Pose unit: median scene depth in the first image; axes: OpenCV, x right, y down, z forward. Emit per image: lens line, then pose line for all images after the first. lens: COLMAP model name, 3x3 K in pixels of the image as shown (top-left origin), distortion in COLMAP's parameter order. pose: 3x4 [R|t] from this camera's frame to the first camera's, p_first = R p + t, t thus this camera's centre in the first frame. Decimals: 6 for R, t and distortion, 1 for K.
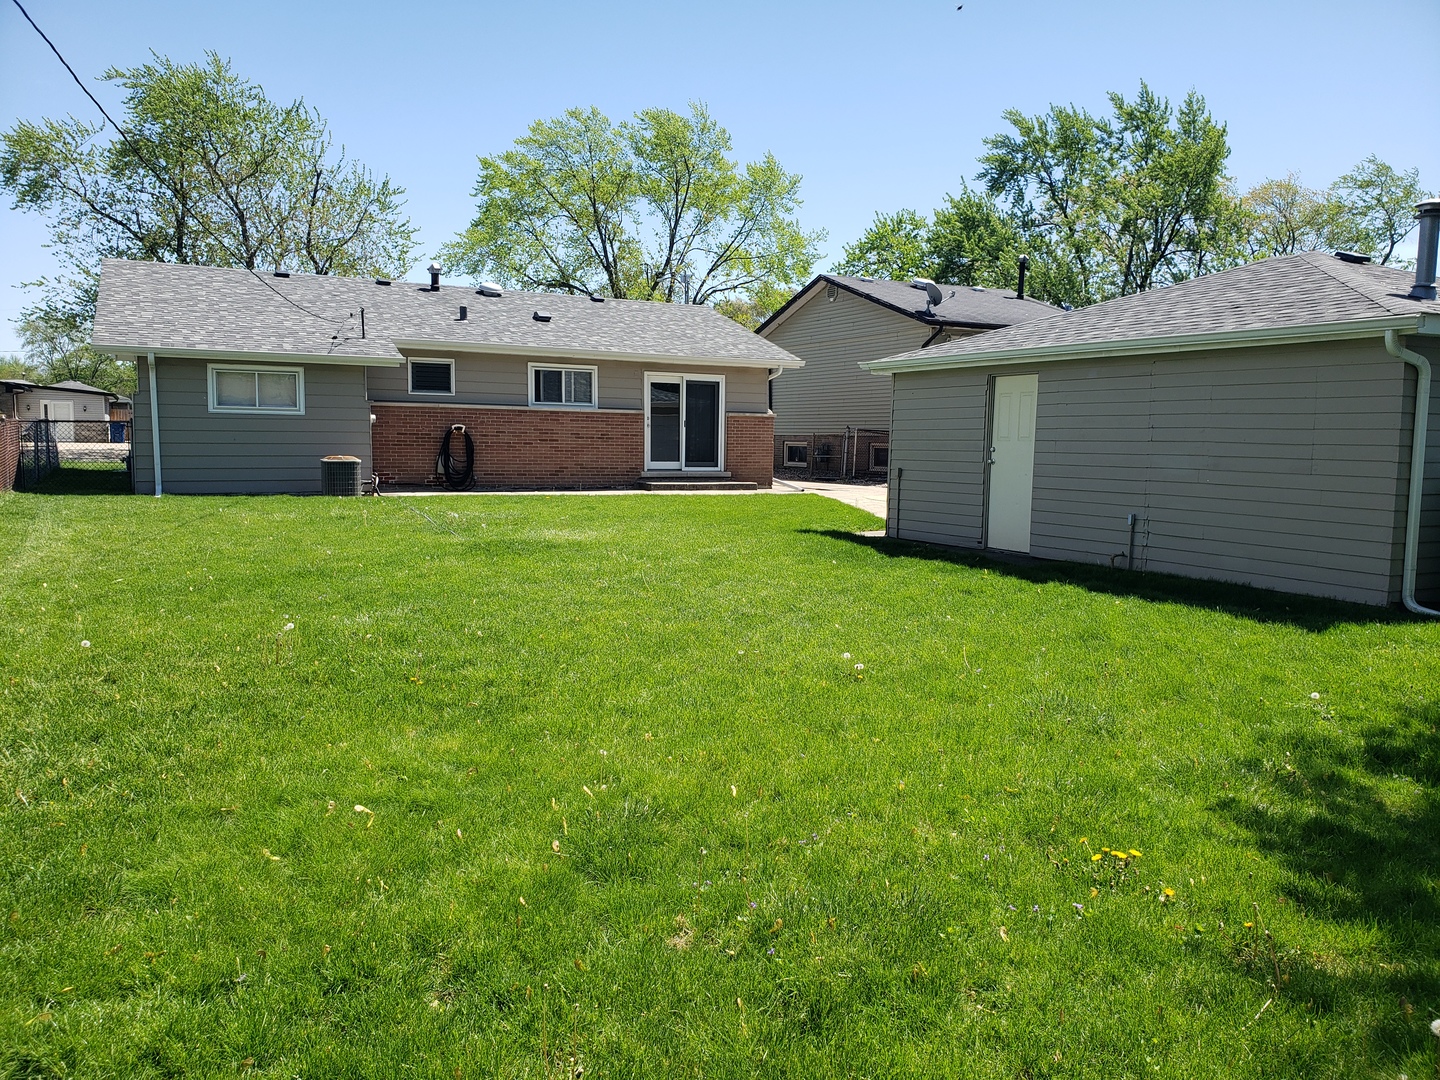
lens RADIAL K [[1119.4, 0, 716.9], [0, 1119.4, 539.9], [0, 0, 1]] dist [0.002853, -0.002228]
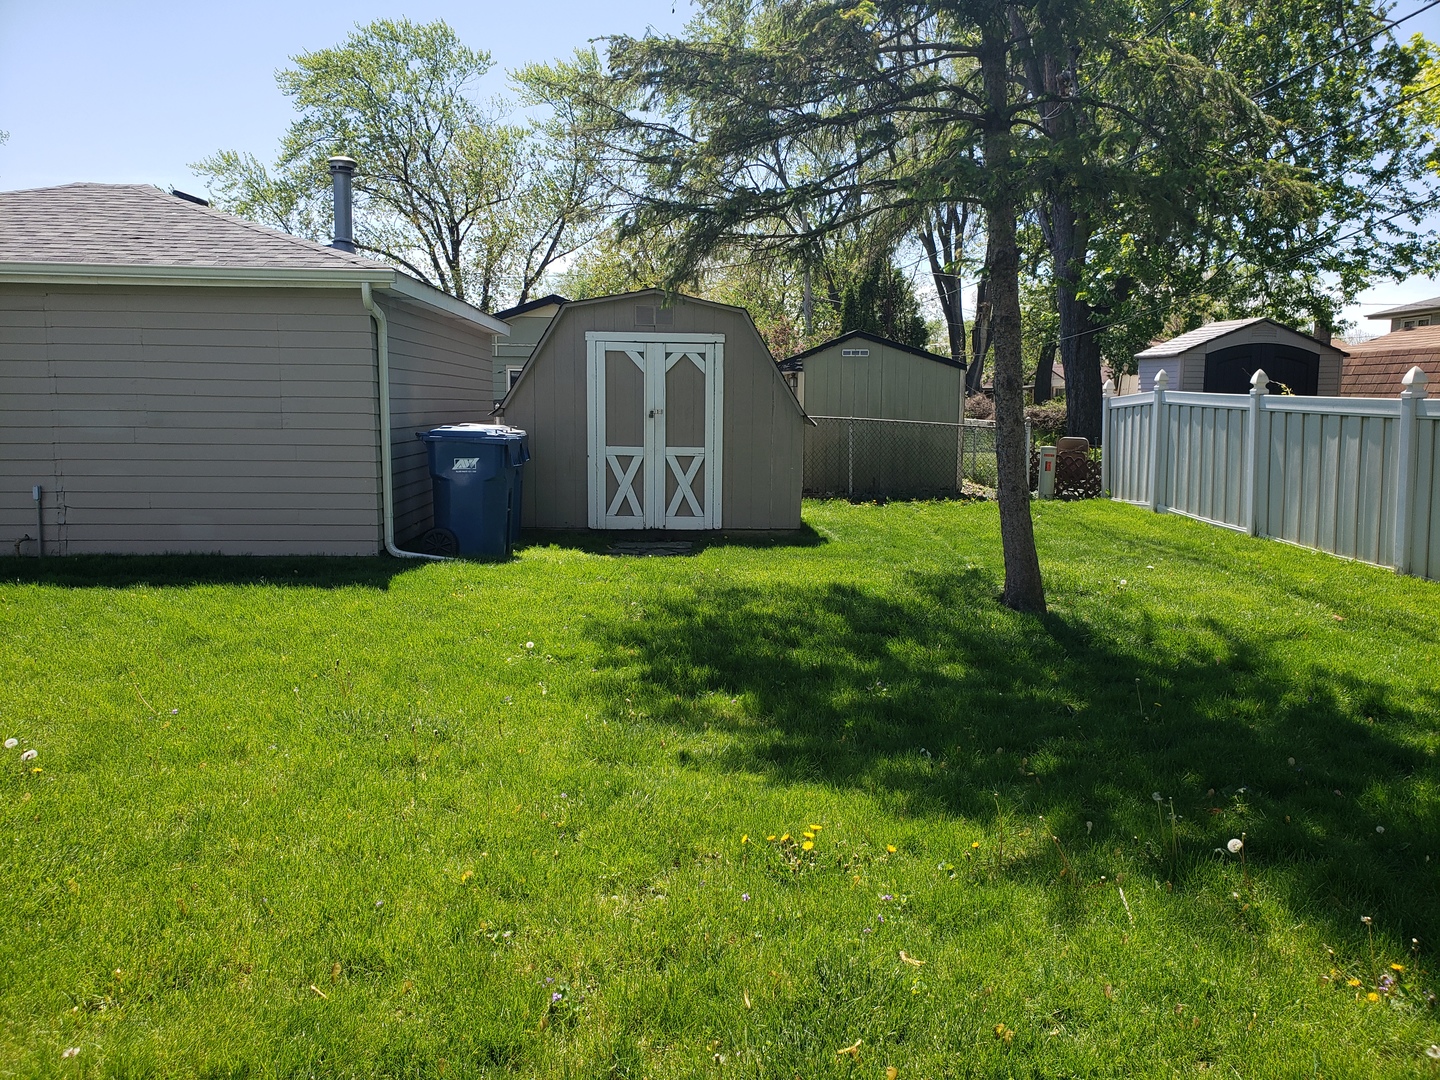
lens RADIAL K [[1119.4, 0, 719.0], [0, 1119.4, 538.5], [0, 0, 1]] dist [0.002853, -0.002228]
pose [[0.381086, -0.118456, 0.916920, -0.197449], [0.082739, 0.992148, 0.093787, -0.023076], [-0.920830, 0.040125, 0.387894, 0.277372]]
